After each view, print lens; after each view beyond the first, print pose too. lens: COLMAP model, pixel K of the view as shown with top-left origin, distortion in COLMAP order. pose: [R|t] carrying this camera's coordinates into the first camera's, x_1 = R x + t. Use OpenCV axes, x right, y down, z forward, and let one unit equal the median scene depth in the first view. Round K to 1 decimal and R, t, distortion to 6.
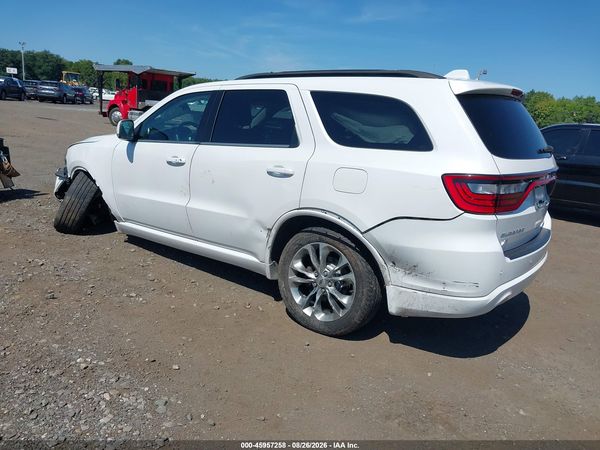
lens RADIAL K [[471.5, 0, 309.3], [0, 471.5, 224.8], [0, 0, 1]] dist [0.006634, -0.009718]
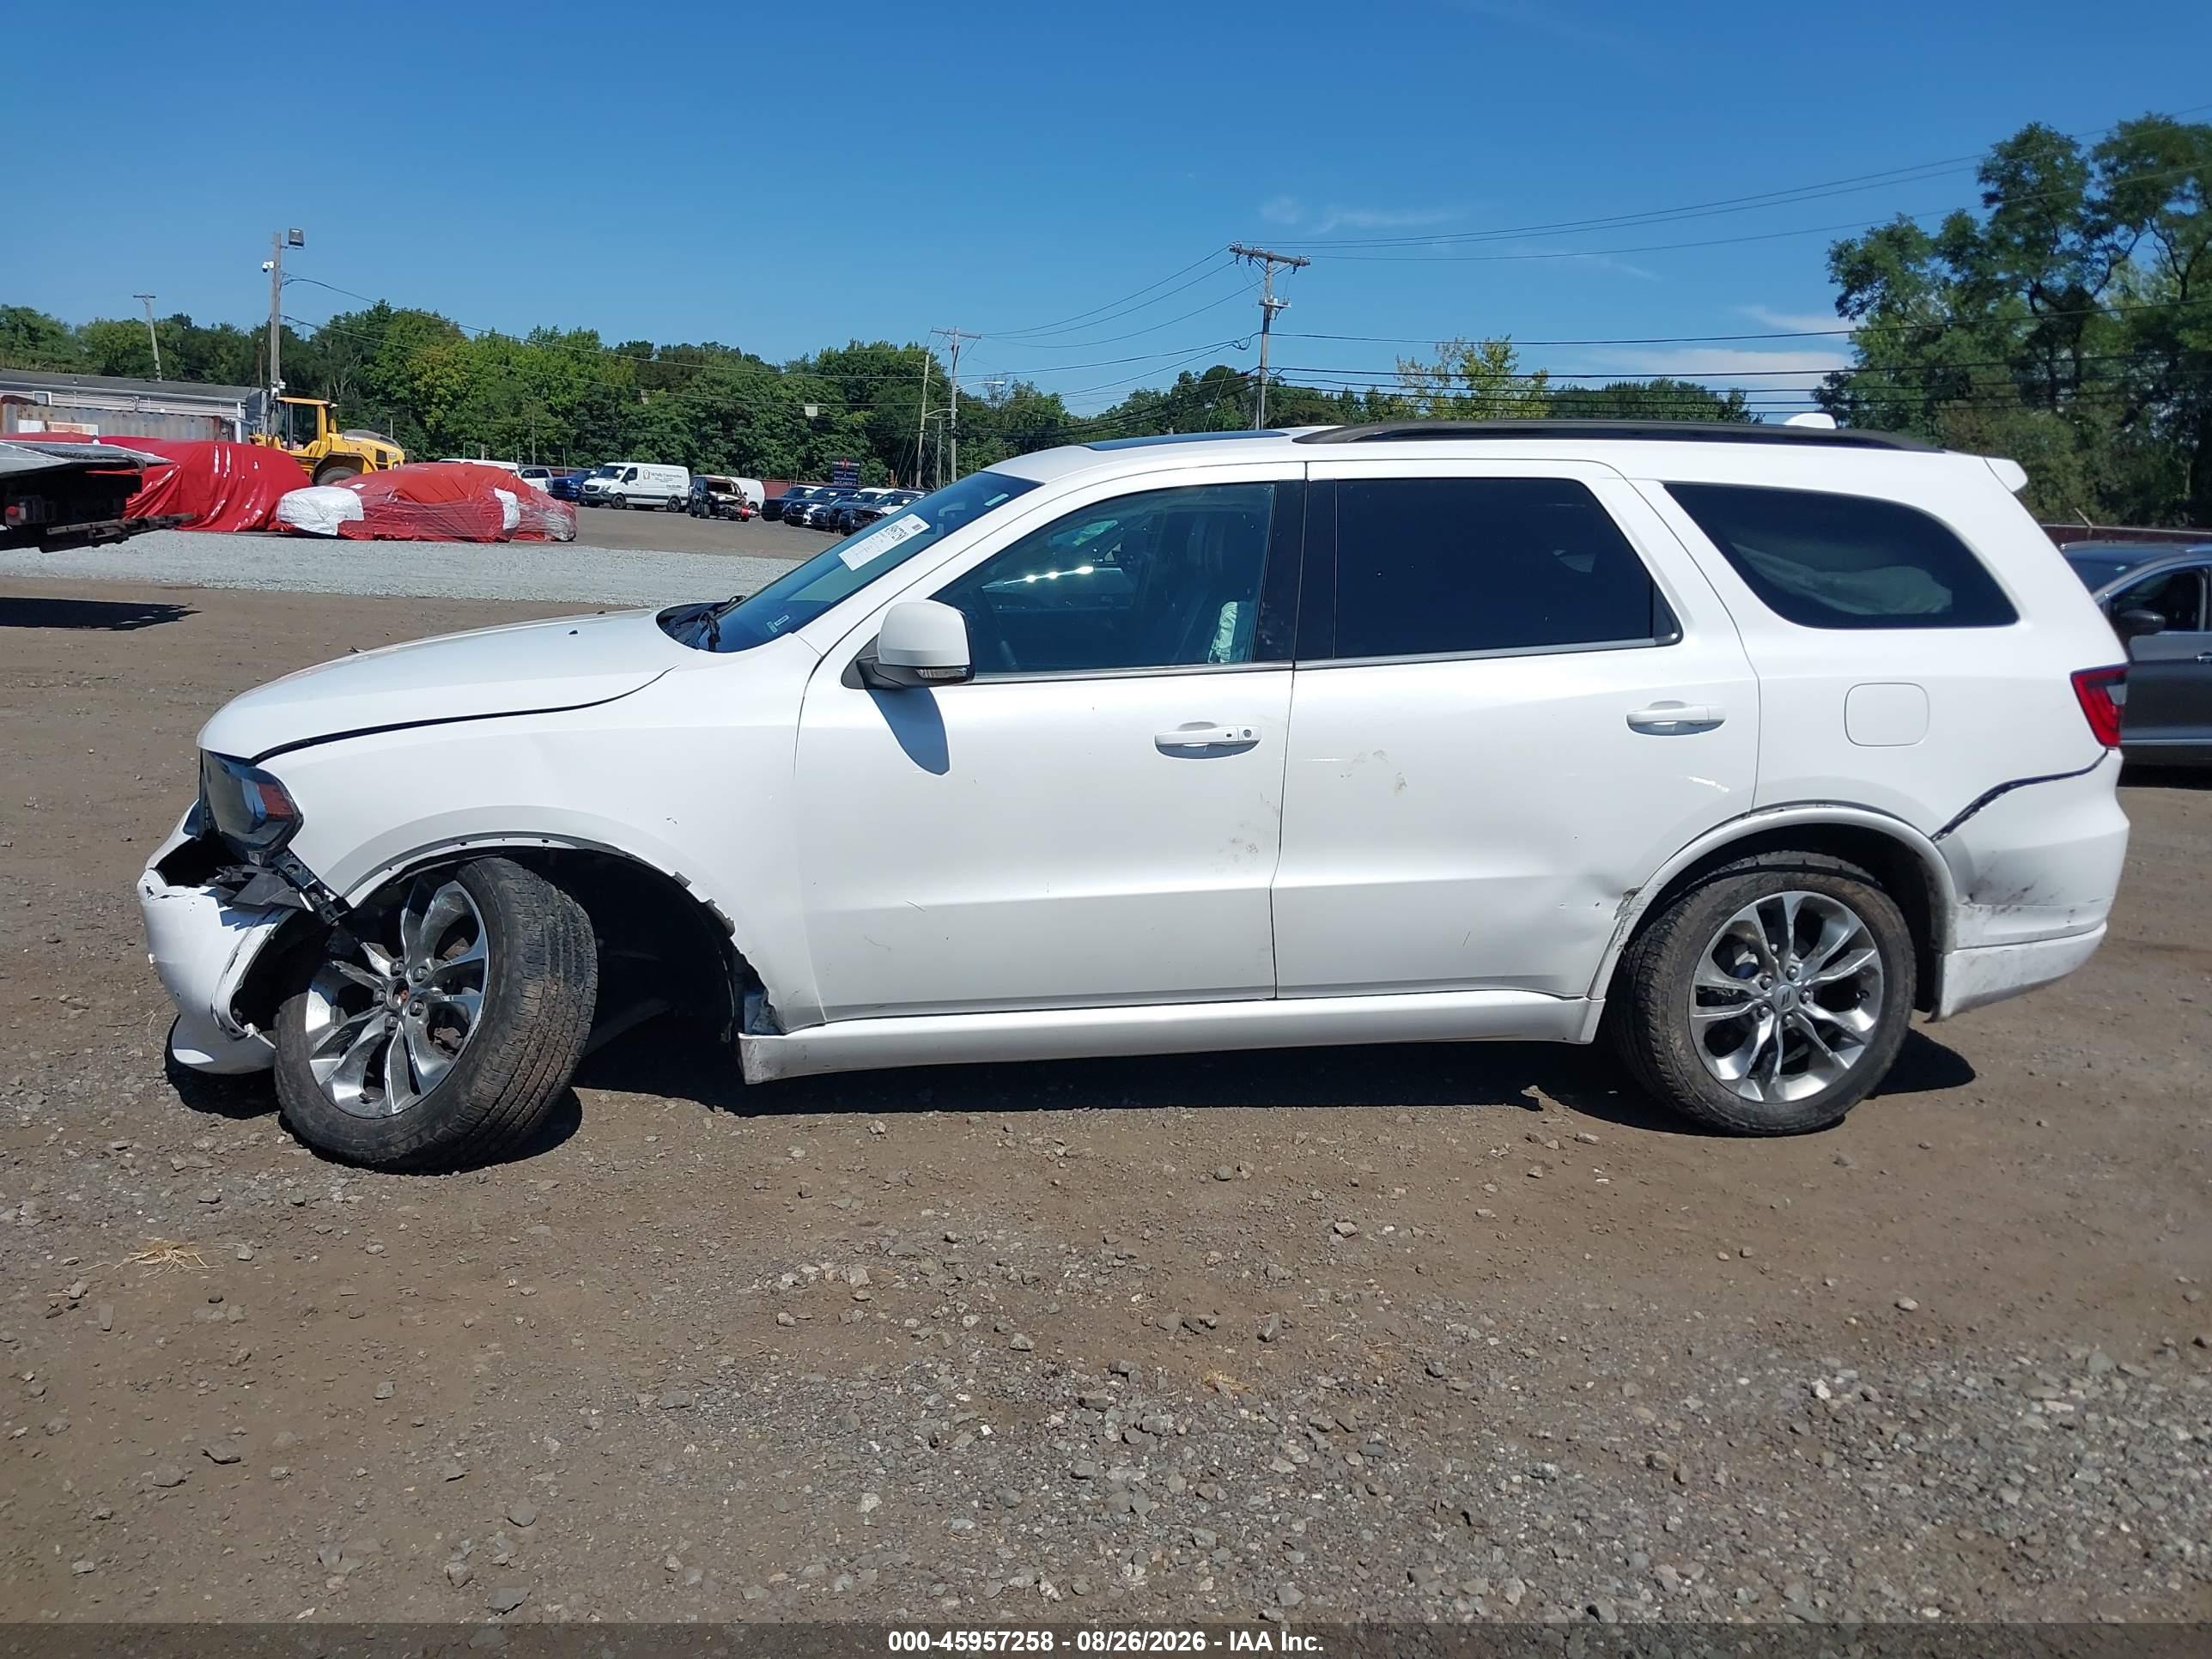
lens RADIAL K [[1738.1, 0, 1140.1], [0, 1738.1, 828.7], [0, 0, 1]] dist [0.006634, -0.009718]
pose [[0.693464, -0.183101, 0.696837, -1.241884], [0.179197, 0.980609, 0.079336, -0.205770], [-0.697851, 0.069854, 0.712828, 0.364716]]
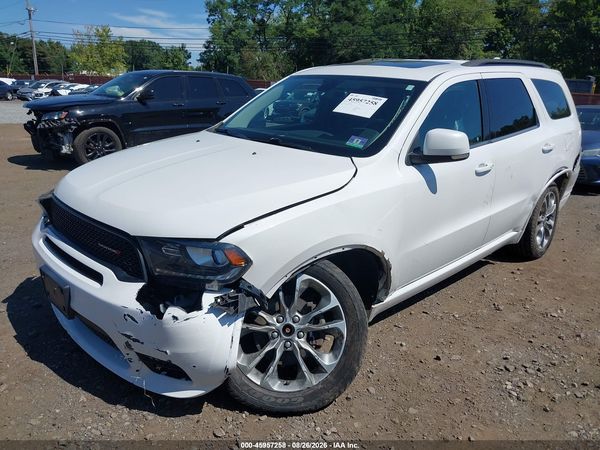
lens RADIAL K [[471.5, 0, 309.3], [0, 471.5, 224.8], [0, 0, 1]] dist [0.006634, -0.009718]
pose [[0.164741, -0.349623, 0.922293, -1.367685], [0.212867, 0.925636, 0.312868, -0.445950], [-0.963093, 0.144783, 0.226913, 1.348918]]
